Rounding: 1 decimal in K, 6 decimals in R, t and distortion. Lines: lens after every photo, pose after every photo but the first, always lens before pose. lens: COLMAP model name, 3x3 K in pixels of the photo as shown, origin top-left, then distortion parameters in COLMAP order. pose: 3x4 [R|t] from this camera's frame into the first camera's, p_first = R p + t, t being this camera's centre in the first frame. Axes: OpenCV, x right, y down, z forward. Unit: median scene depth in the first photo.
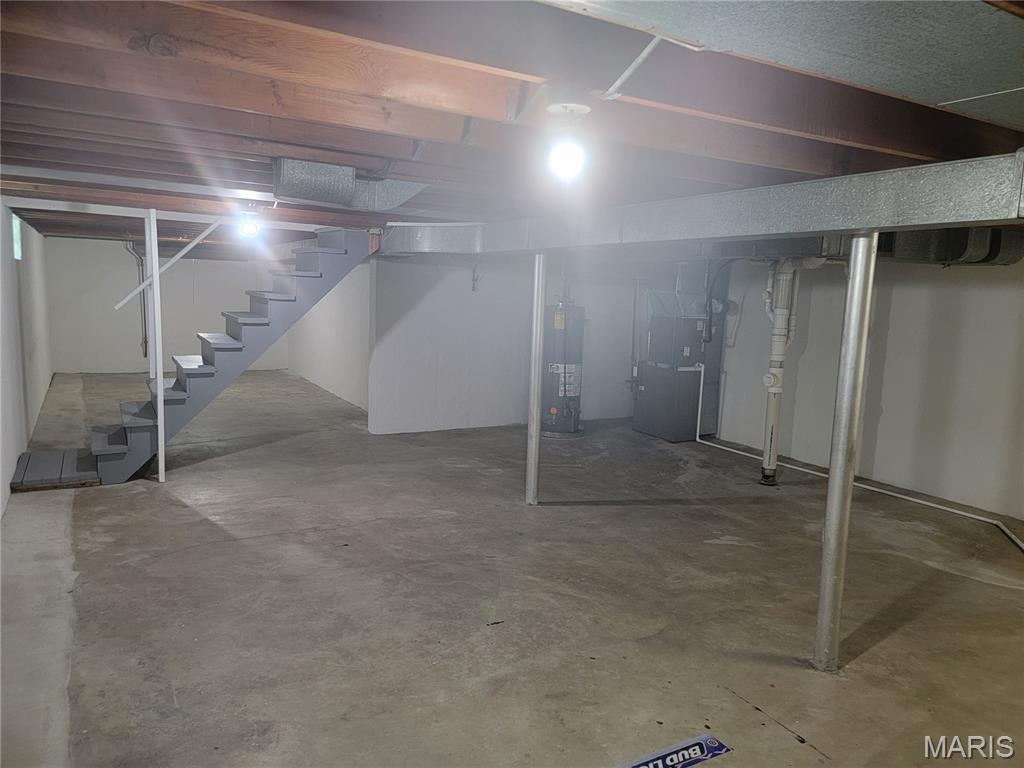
lens RADIAL K [[711.7, 0, 518.8], [0, 711.7, 385.6], [0, 0, 1]] dist [0.024993, -0.006827]
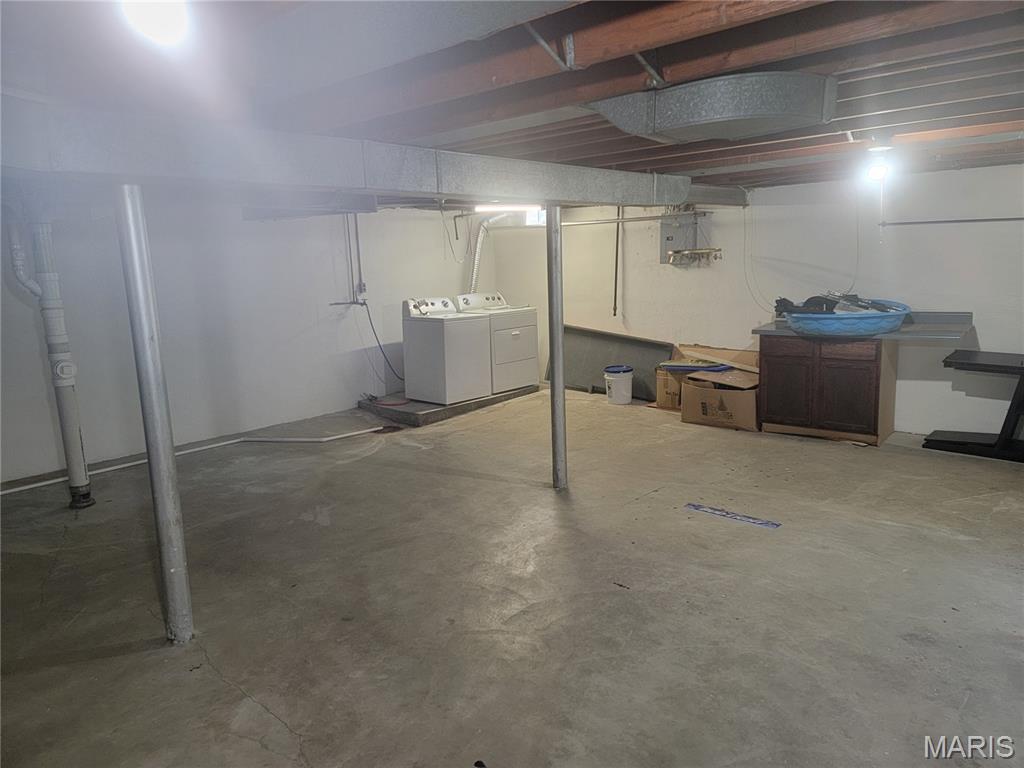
lens RADIAL K [[711.7, 0, 518.8], [0, 711.7, 385.6], [0, 0, 1]] dist [0.024993, -0.006827]
pose [[-0.298207, -0.207851, 0.931596, -0.626692], [0.145561, 0.954684, 0.259597, -0.151521], [-0.943337, 0.213018, -0.254438, 0.979695]]
